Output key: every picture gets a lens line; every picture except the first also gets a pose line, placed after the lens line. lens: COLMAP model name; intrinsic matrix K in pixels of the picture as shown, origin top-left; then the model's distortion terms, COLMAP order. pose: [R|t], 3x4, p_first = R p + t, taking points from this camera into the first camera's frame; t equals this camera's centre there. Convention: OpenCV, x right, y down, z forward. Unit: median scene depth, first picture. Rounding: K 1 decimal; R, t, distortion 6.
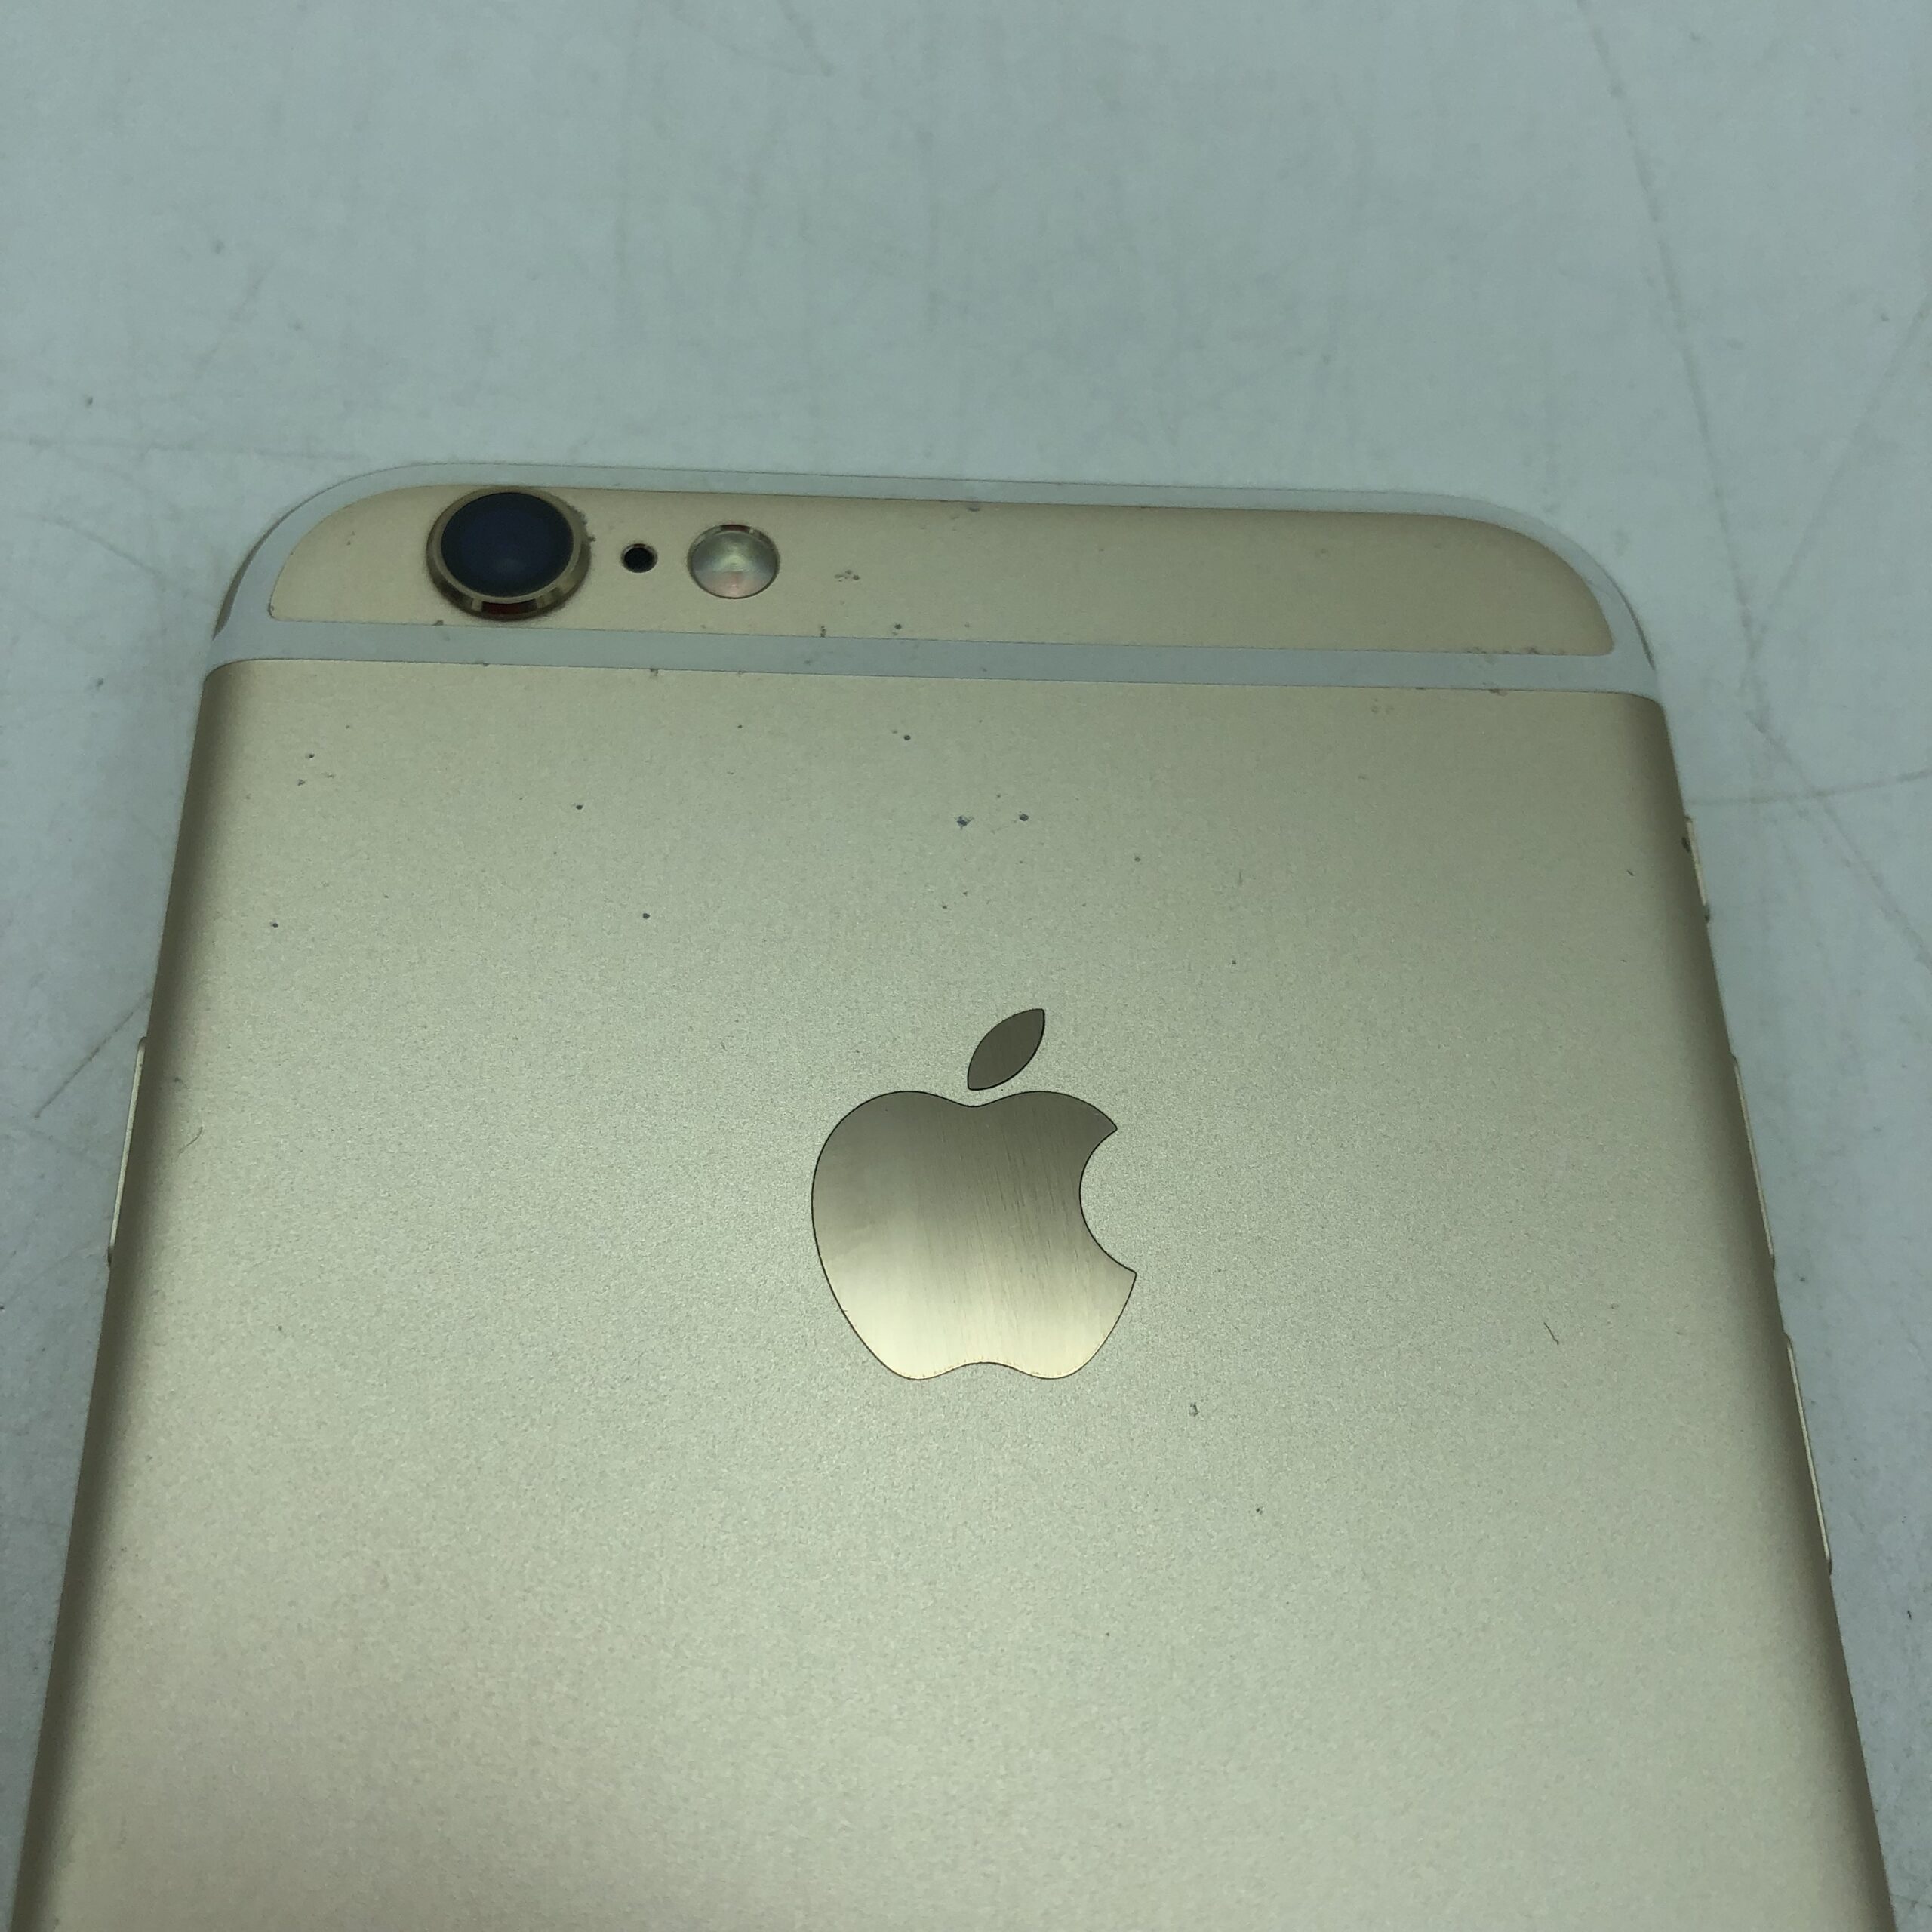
lens RADIAL K [[2165.6, 0, 966.0], [0, 2165.6, 966.0], [0, 0, 1]] dist [0.038910, -0.198766]
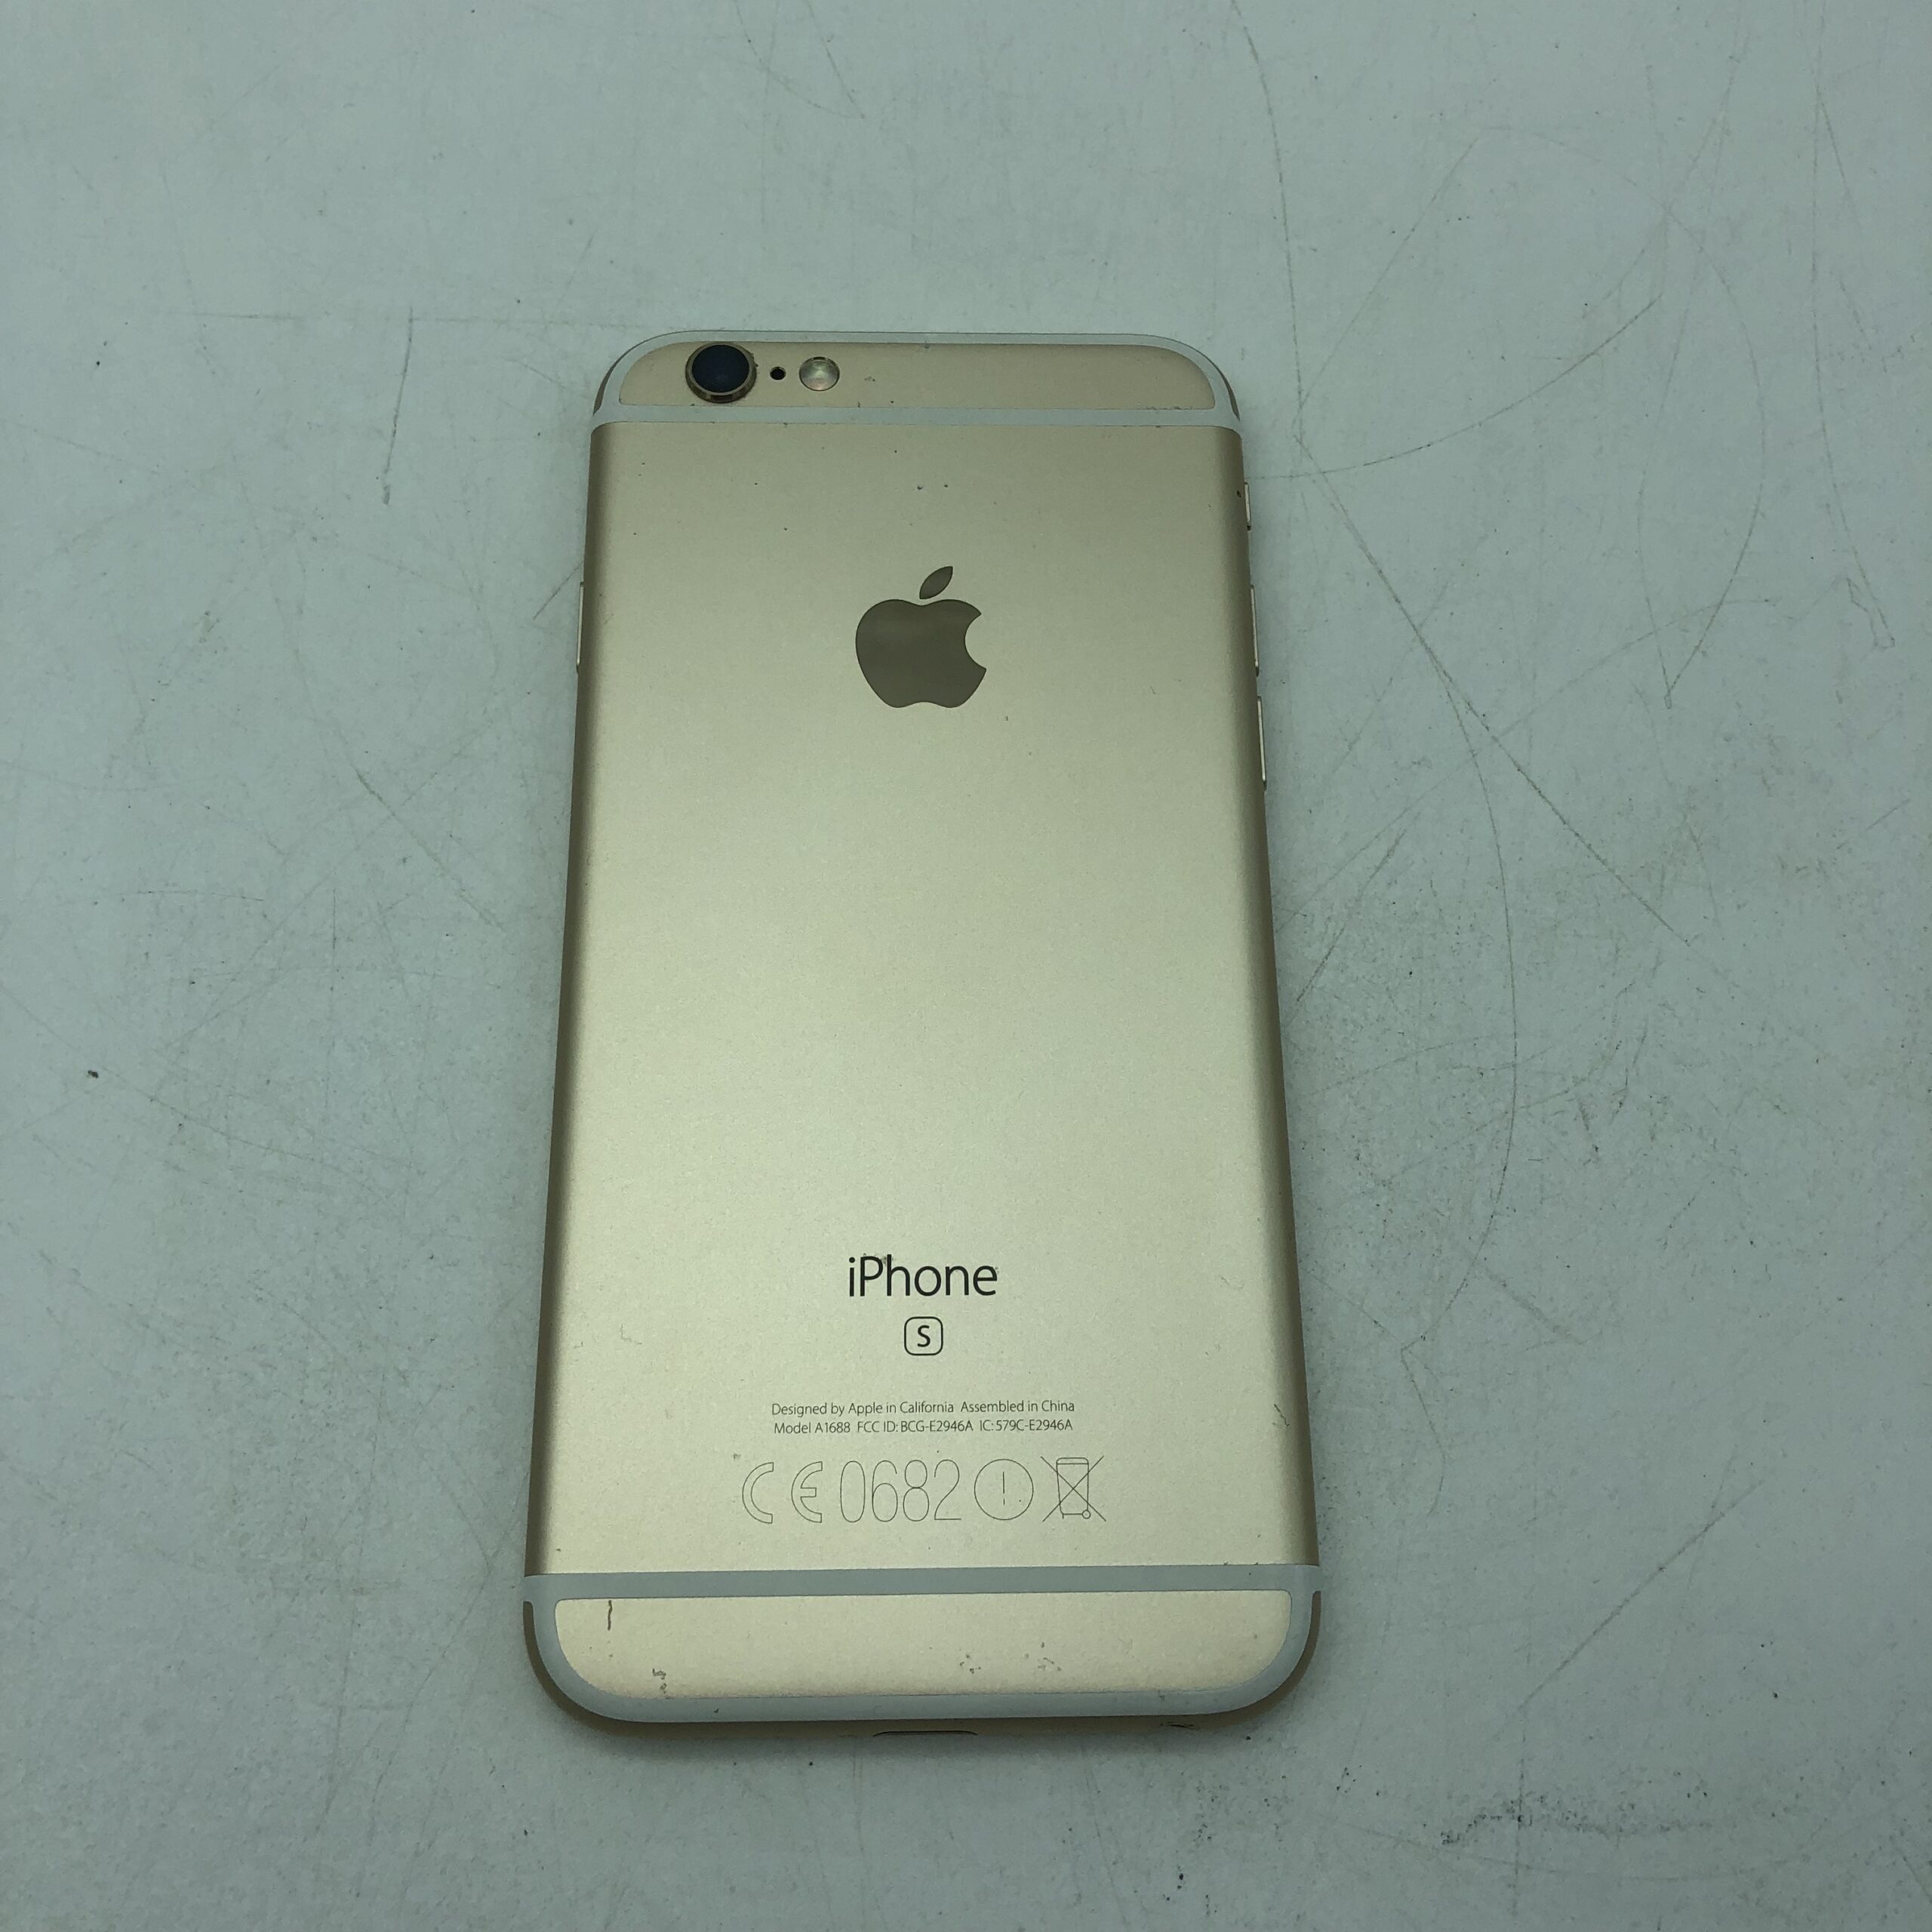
lens RADIAL K [[2132.1, 0, 966.0], [0, 2132.1, 966.0], [0, 0, 1]] dist [0.069902, -0.256867]
pose [[0.998738, -0.006561, -0.049787, 0.149871], [0.011710, 0.994524, 0.103853, 0.193437], [0.048833, -0.104305, 0.993346, -1.251619]]
